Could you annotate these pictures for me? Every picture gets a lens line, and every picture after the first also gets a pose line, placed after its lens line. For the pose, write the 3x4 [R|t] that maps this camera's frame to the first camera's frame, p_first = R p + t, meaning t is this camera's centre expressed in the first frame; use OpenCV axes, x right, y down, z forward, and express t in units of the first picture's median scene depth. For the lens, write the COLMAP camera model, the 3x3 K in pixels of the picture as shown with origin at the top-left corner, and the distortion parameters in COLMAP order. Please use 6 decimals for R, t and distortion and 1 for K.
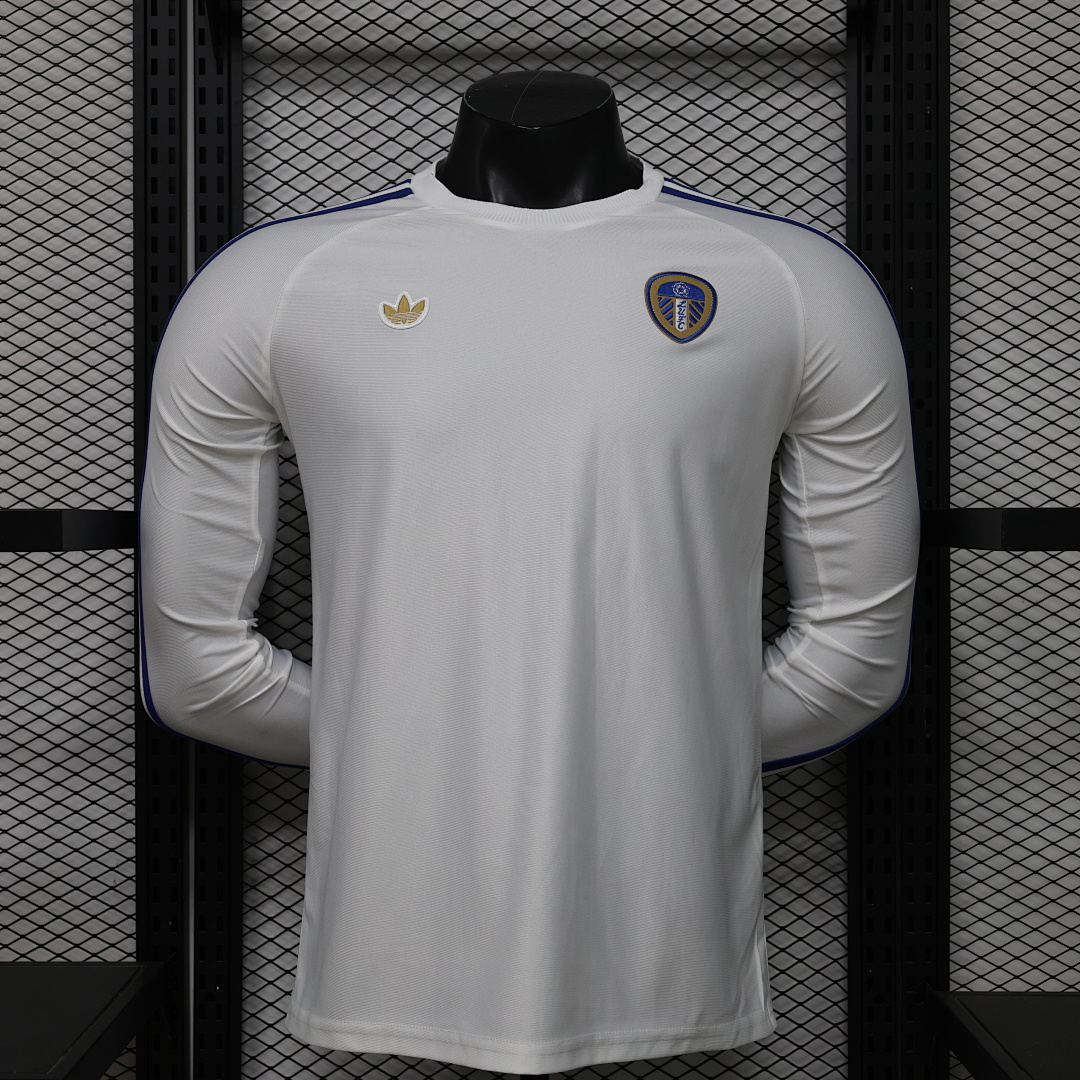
lens RADIAL K [[1922.8, 0, 533.2], [0, 1922.8, 538.7], [0, 0, 1]] dist [-0.005612, 0.000000]
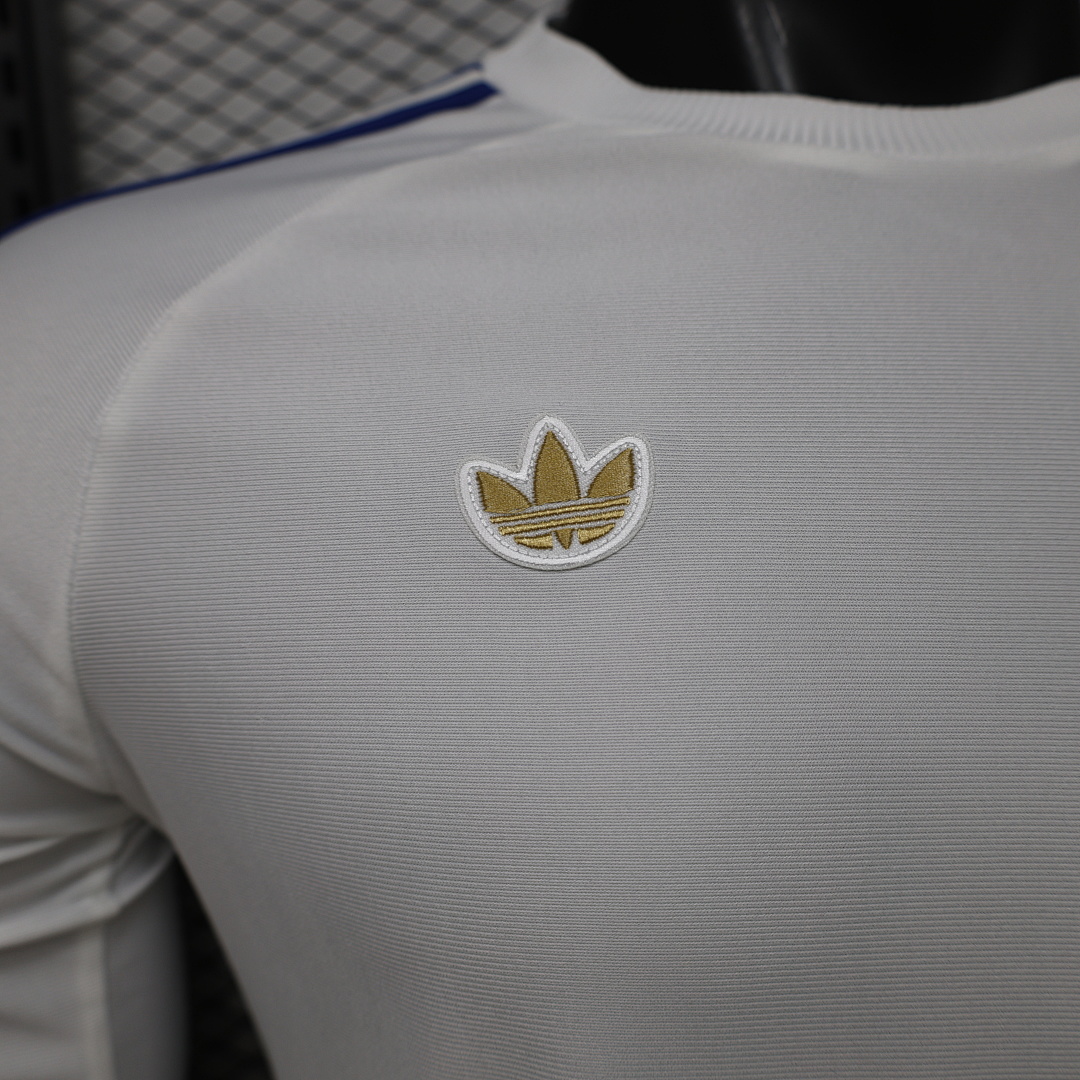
lens RADIAL K [[1109.2, 0, 542.6], [0, 1109.2, 534.4], [0, 0, 1]] dist [0.015238, 0.000000]
pose [[0.992666, -0.075082, 0.094748, -0.072242], [0.067019, 0.994074, 0.085589, -0.108344], [-0.100613, -0.078611, 0.991815, 0.728433]]
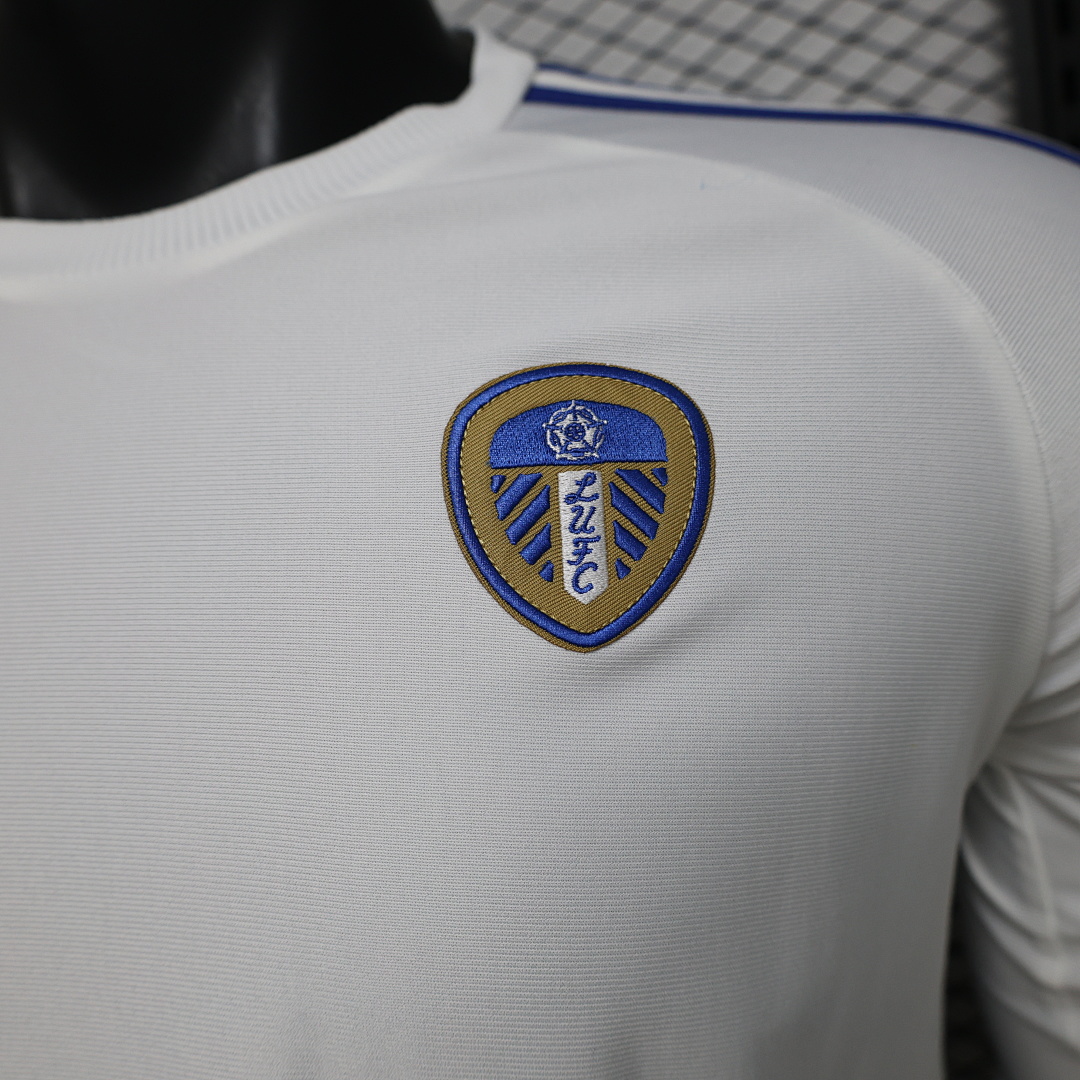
lens RADIAL K [[1109.2, 0, 539.7], [0, 1109.2, 542.8], [0, 0, 1]] dist [0.015238, 0.000000]
pose [[0.982057, -0.125691, -0.140592, 0.079516], [0.142277, 0.983137, 0.114889, -0.114583], [0.123781, -0.132831, 0.983379, 0.725499]]
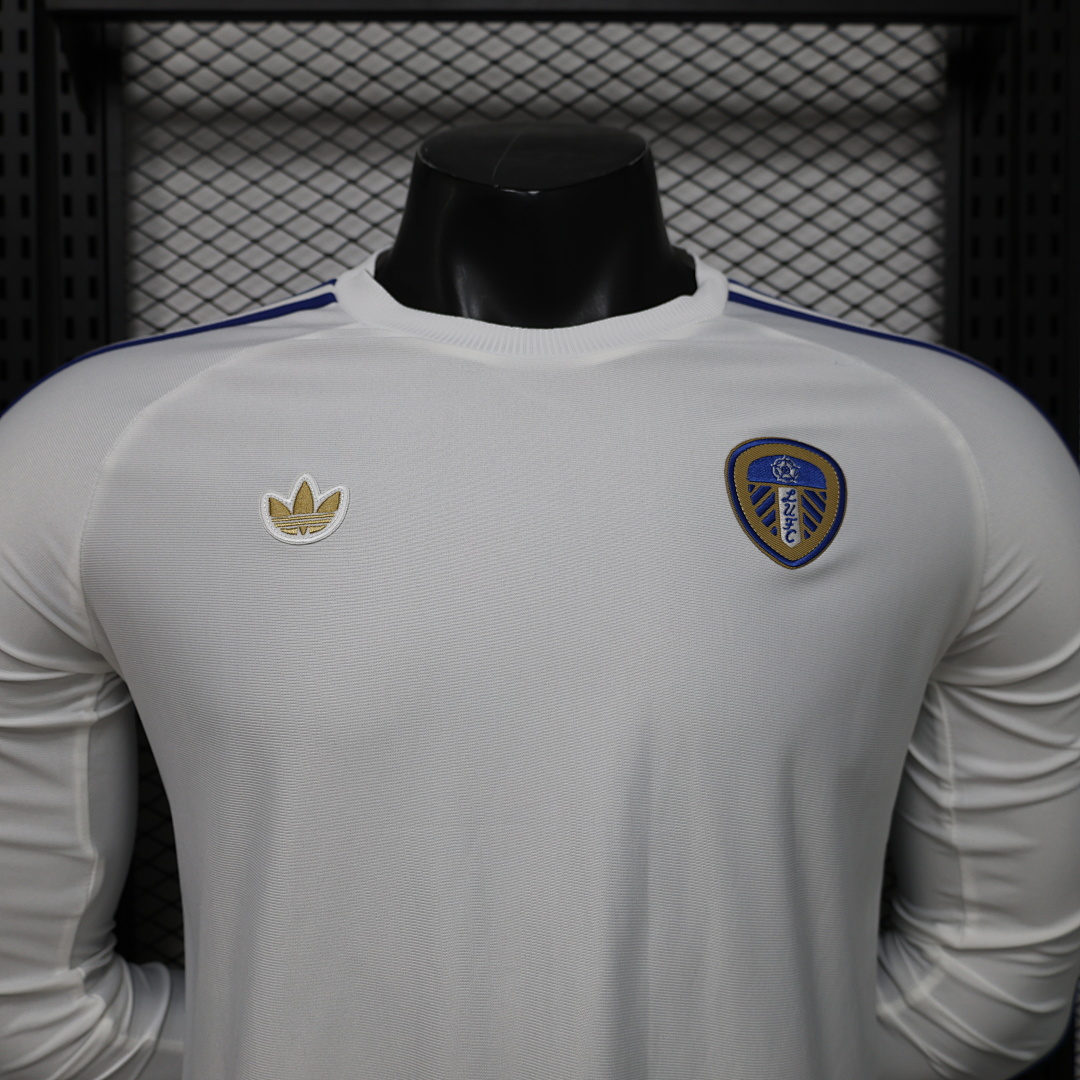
lens RADIAL K [[1109.2, 0, 546.6], [0, 1109.2, 534.6], [0, 0, 1]] dist [0.015238, 0.000000]
pose [[0.999366, -0.005122, 0.035242, -0.006209], [0.004008, 0.999492, 0.031612, -0.104200], [-0.035386, -0.031451, 0.998879, 0.575068]]
